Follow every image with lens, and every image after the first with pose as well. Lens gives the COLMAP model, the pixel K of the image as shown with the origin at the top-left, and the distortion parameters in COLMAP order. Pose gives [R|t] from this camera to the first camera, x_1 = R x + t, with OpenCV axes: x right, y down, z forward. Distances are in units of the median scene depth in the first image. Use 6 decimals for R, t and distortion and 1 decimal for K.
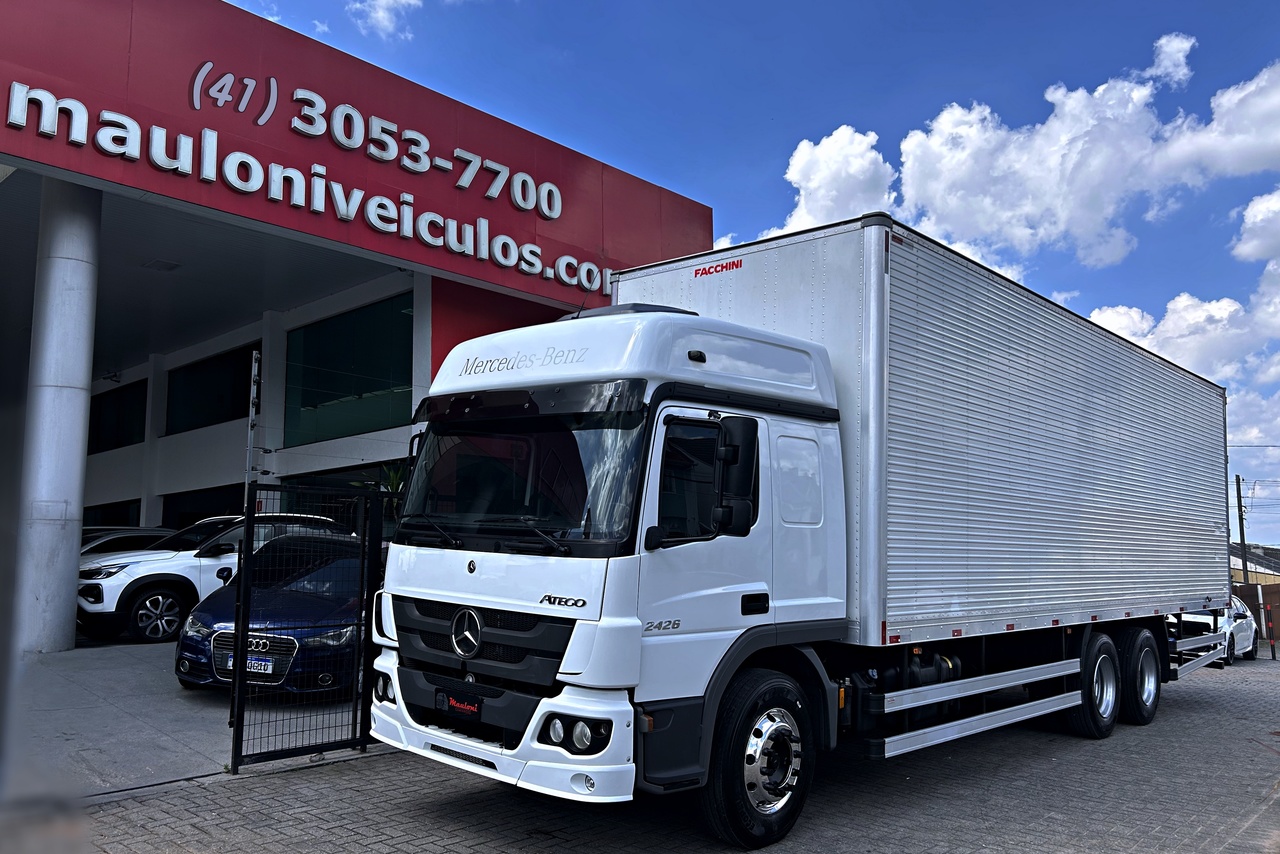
lens RADIAL K [[1011.3, 0, 640.0], [0, 1011.3, 427.0], [0, 0, 1]] dist [0.011674, -0.003769]
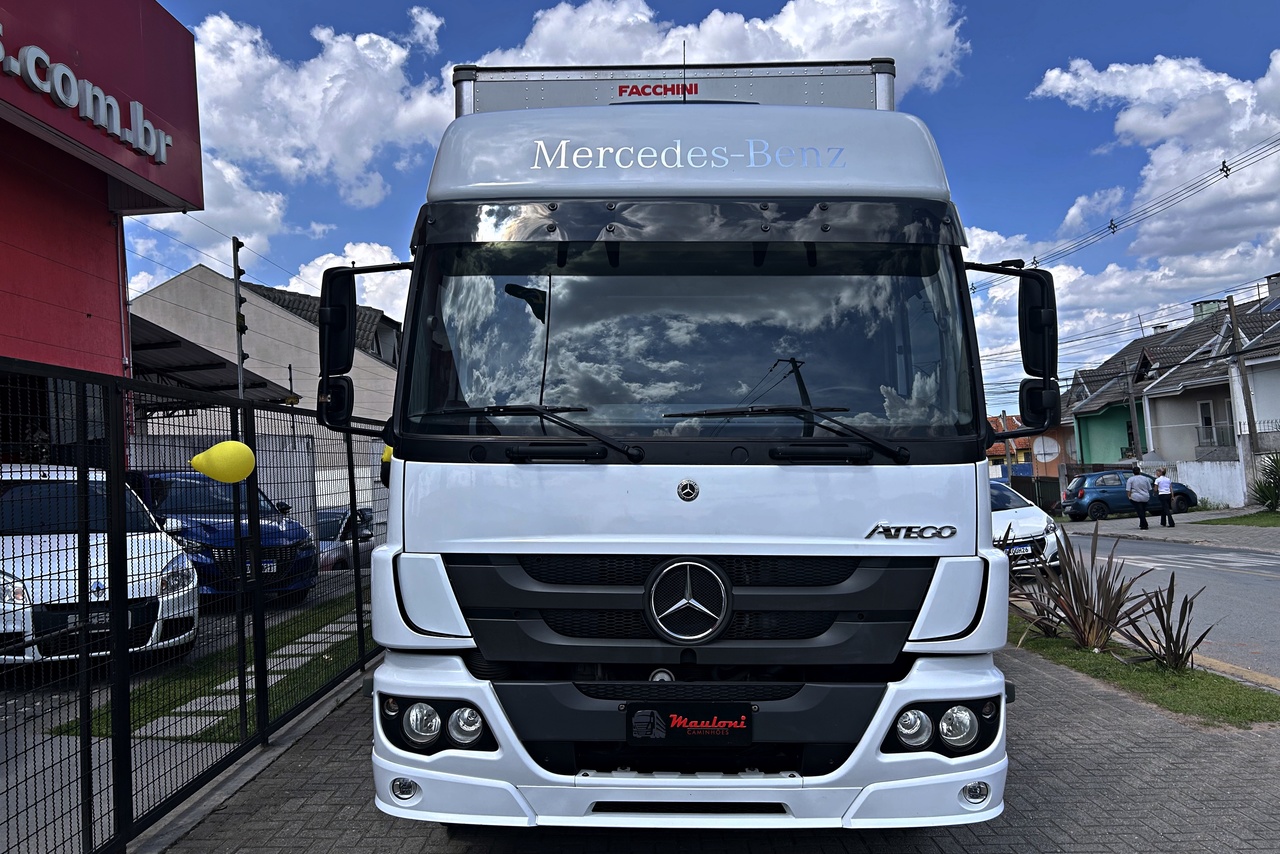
lens RADIAL K [[913.2, 0, 647.2], [0, 913.2, 445.5], [0, 0, 1]] dist [0.051484, 0.001479]
pose [[0.738692, -0.034019, 0.673185, -0.549780], [-0.037286, 0.995134, 0.091202, 0.064517], [-0.673012, -0.092470, 0.733829, 0.635746]]
